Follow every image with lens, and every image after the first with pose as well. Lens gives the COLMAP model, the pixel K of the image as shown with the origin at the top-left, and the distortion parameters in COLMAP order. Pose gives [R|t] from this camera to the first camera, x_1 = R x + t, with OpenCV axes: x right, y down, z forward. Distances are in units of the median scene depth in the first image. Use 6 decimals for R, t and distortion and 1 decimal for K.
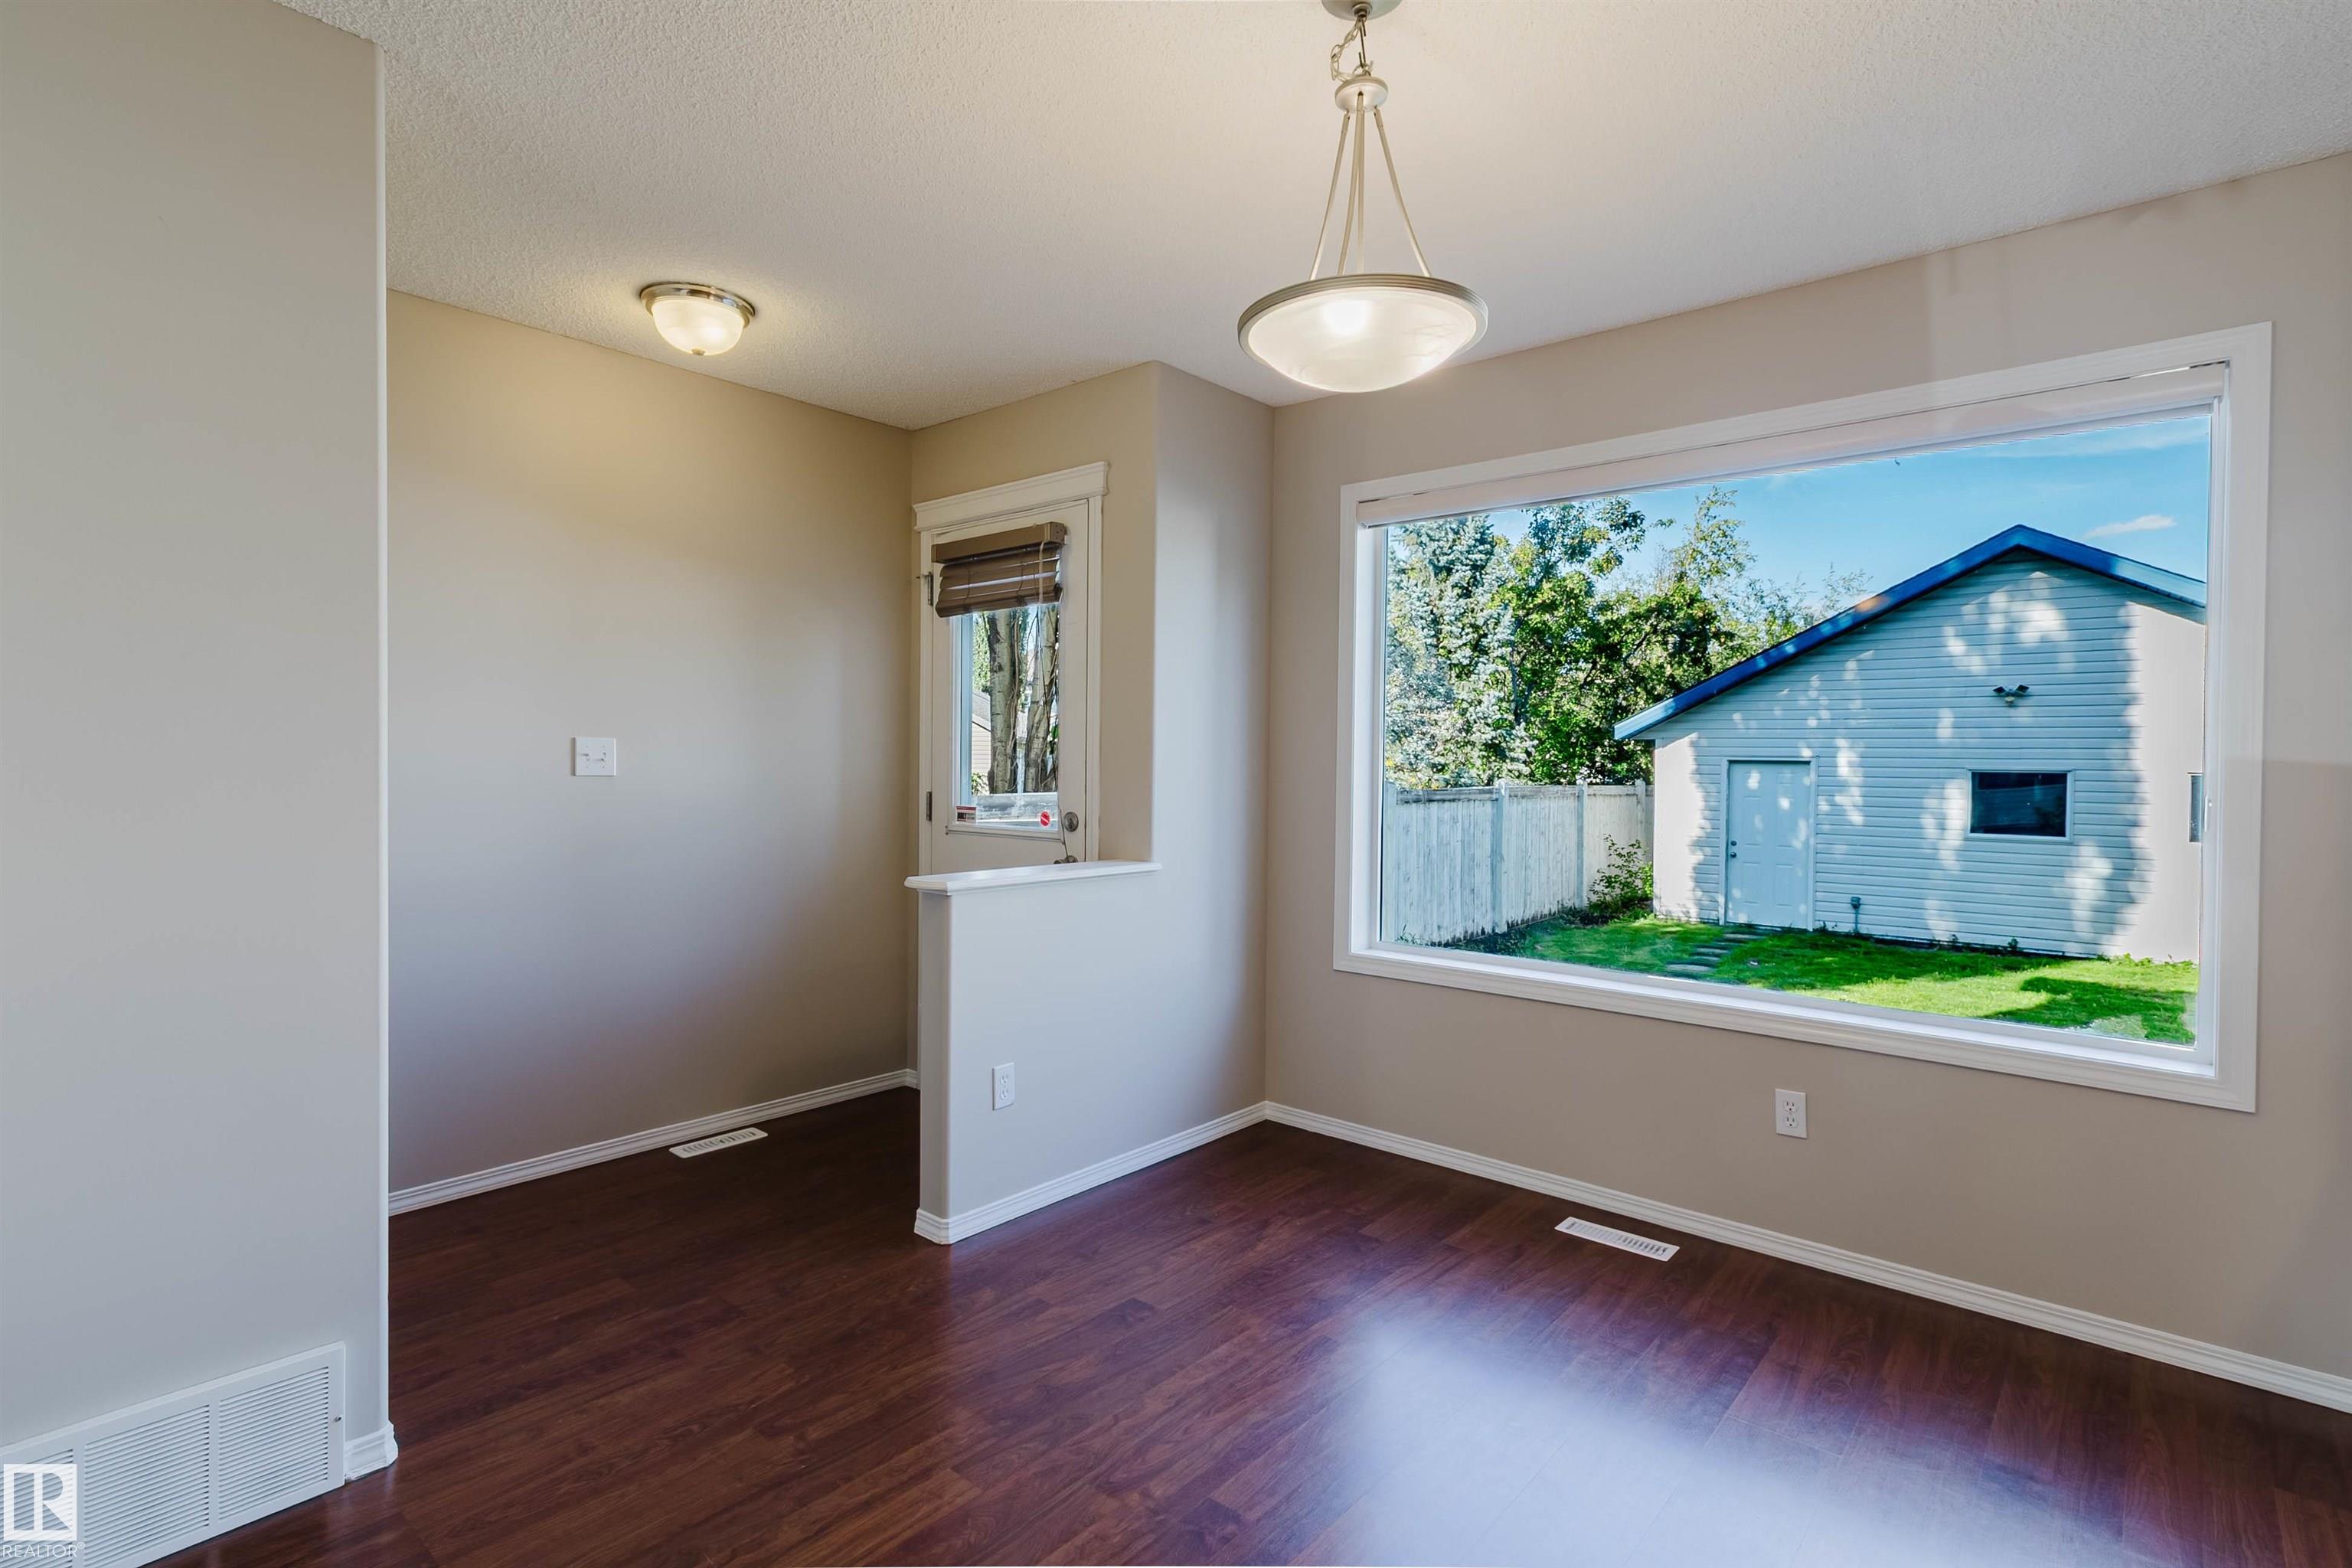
lens RADIAL K [[1133.4, 0, 1169.6], [0, 1133.4, 777.5], [0, 0, 1]] dist [0.002956, 0.000096]
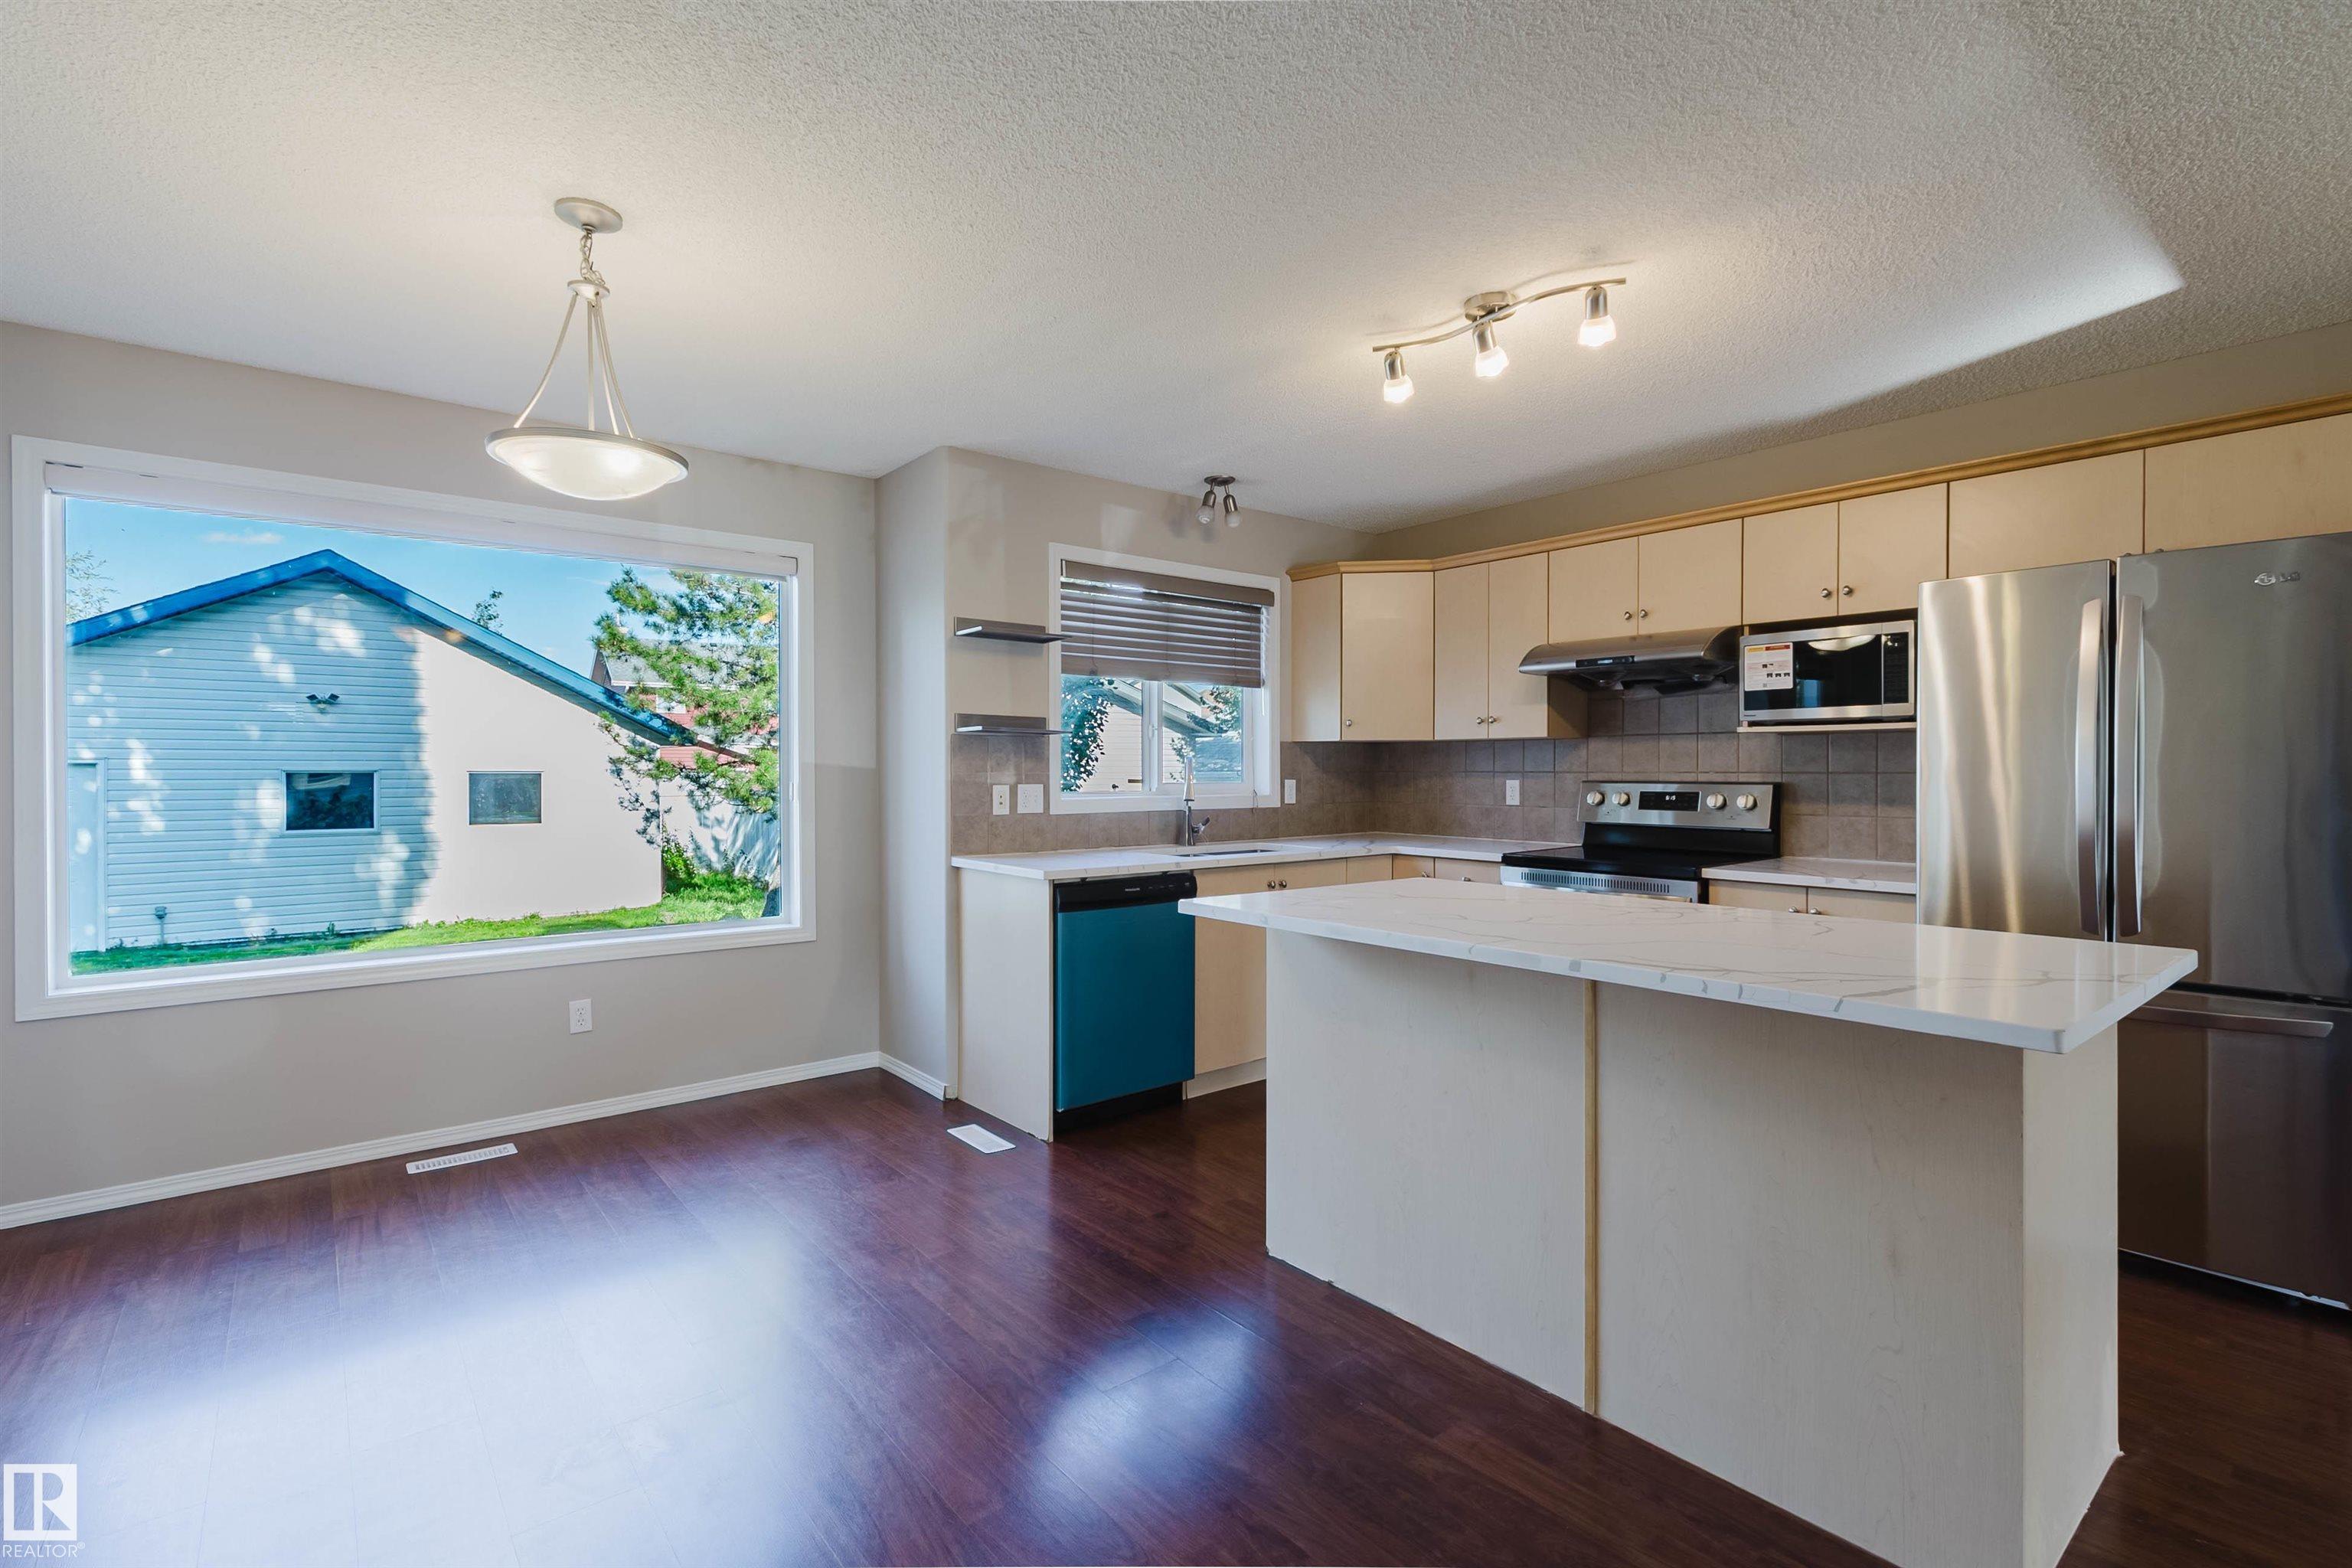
lens RADIAL K [[1068.1, 0, 1180.5], [0, 1068.1, 779.3], [0, 0, 1]] dist [0.002181, -0.000251]
pose [[0.163504, -0.020154, 0.986337, -0.142853], [0.017973, 0.999686, 0.017447, -0.001512], [-0.986379, 0.014875, 0.163815, 0.010837]]
